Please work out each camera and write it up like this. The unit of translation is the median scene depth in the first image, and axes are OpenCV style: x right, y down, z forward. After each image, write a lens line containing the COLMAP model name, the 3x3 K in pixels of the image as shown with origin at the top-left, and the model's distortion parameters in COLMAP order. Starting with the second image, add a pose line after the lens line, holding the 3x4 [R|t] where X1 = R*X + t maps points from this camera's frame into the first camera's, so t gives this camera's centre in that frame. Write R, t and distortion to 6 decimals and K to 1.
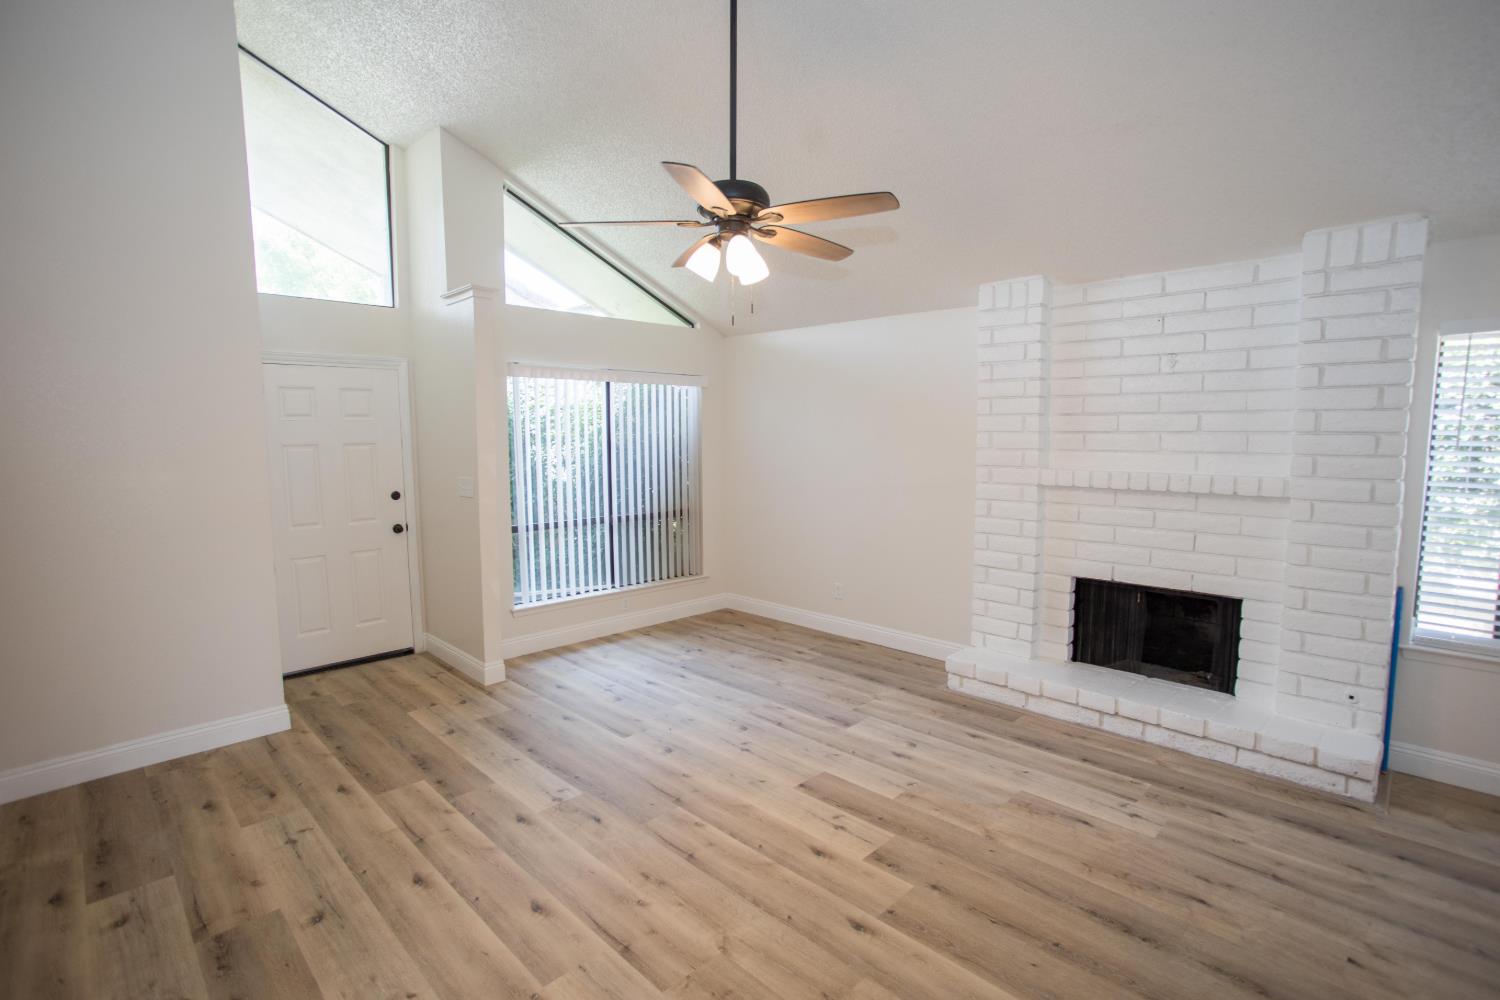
lens RADIAL K [[709.4, 0, 740.7], [0, 709.4, 499.1], [0, 0, 1]] dist [-0.058325, 0.034285]
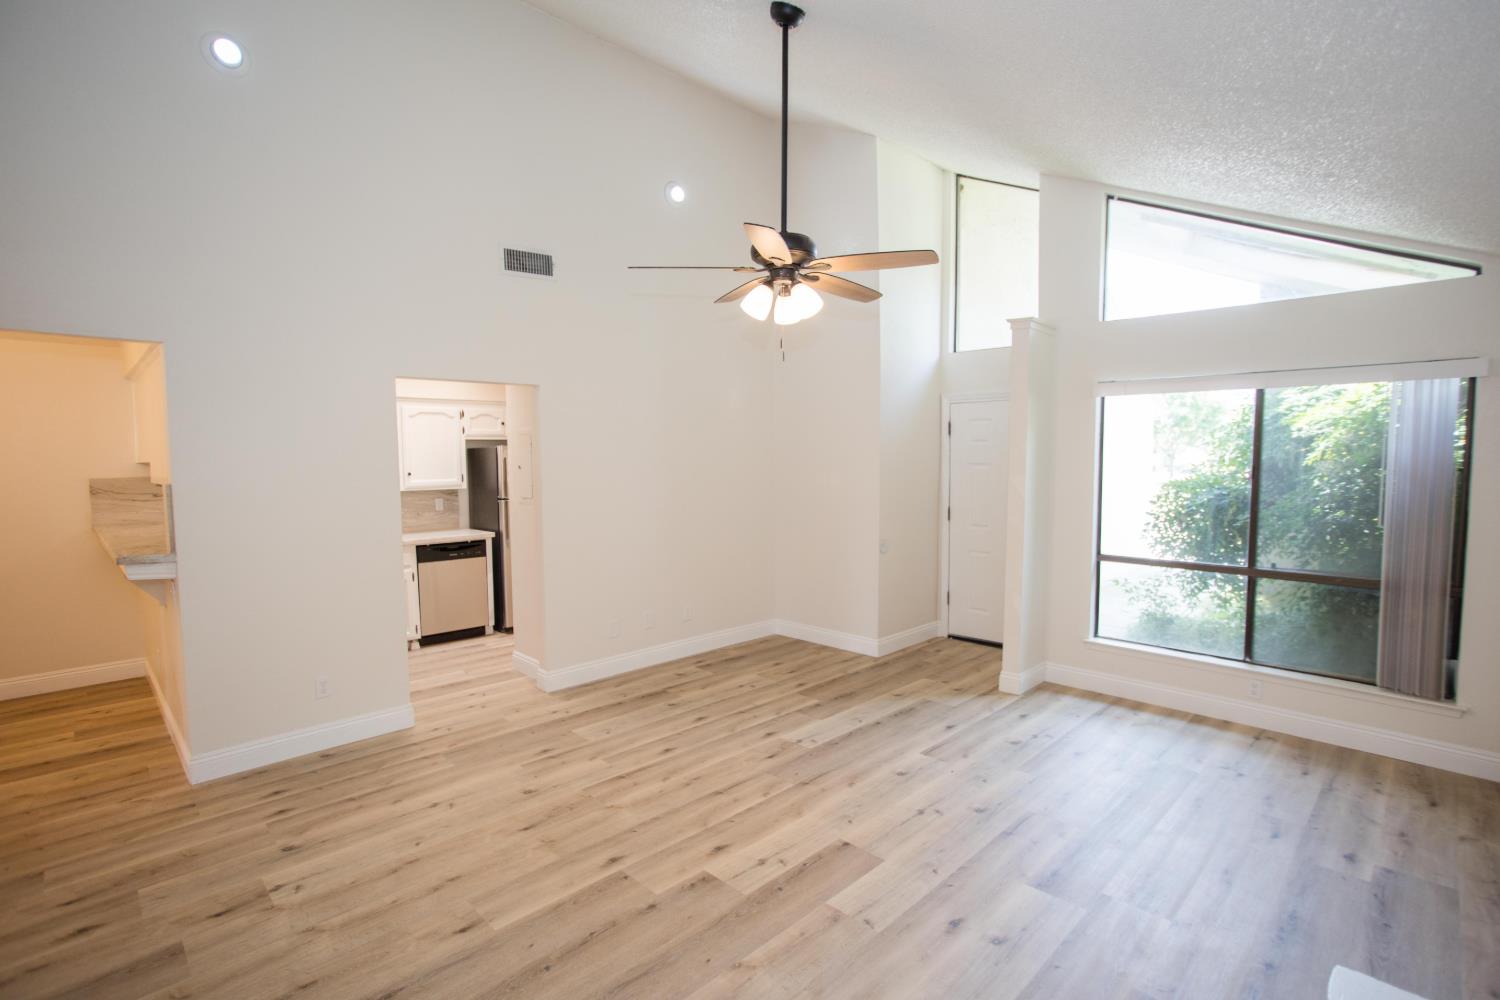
lens RADIAL K [[709.4, 0, 740.7], [0, 709.4, 499.1], [0, 0, 1]] dist [-0.058325, 0.034285]
pose [[0.003577, 0.066292, -0.997794, 0.960187], [-0.089593, 0.993809, 0.065706, -0.078892], [0.995972, 0.089161, 0.009494, 0.824678]]
